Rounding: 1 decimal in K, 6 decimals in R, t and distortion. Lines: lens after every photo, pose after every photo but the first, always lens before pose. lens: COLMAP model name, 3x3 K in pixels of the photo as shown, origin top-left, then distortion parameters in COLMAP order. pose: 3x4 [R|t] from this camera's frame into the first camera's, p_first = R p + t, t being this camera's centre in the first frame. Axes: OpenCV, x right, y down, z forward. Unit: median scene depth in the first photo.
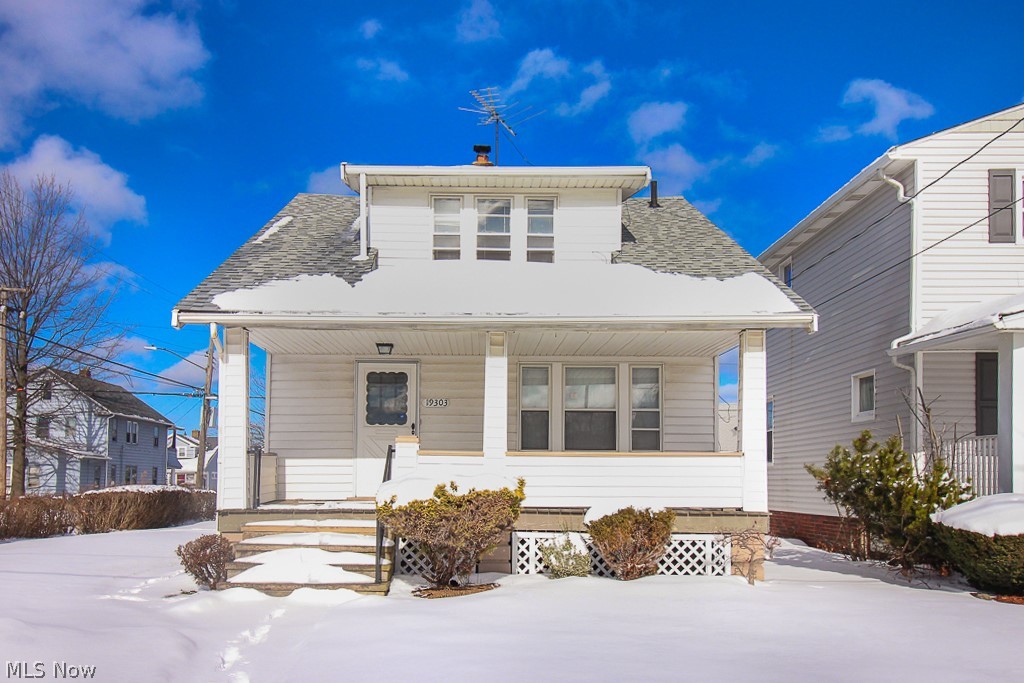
lens RADIAL K [[852.3, 0, 513.5], [0, 852.3, 344.0], [0, 0, 1]] dist [0.010775, -0.000033]
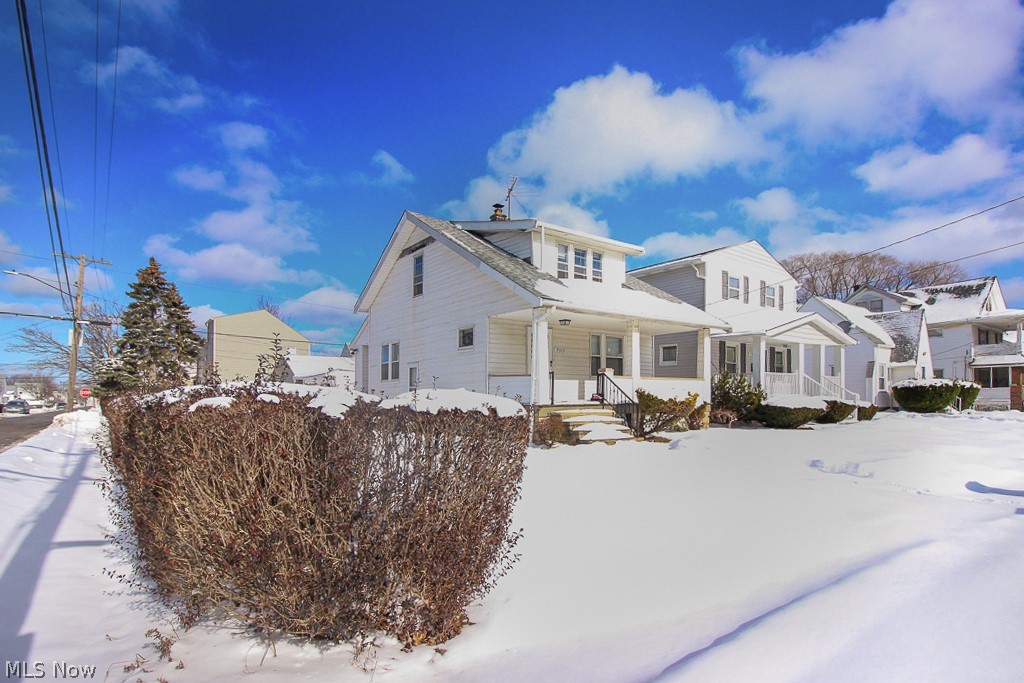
lens RADIAL K [[534.9, 0, 511.9], [0, 534.9, 339.4], [0, 0, 1]] dist [0.043515, 0.000136]
pose [[0.774114, 0.057724, 0.630408, -0.923348], [-0.097180, 0.994866, 0.028236, 0.019897], [-0.625542, -0.083121, 0.775750, 0.119119]]
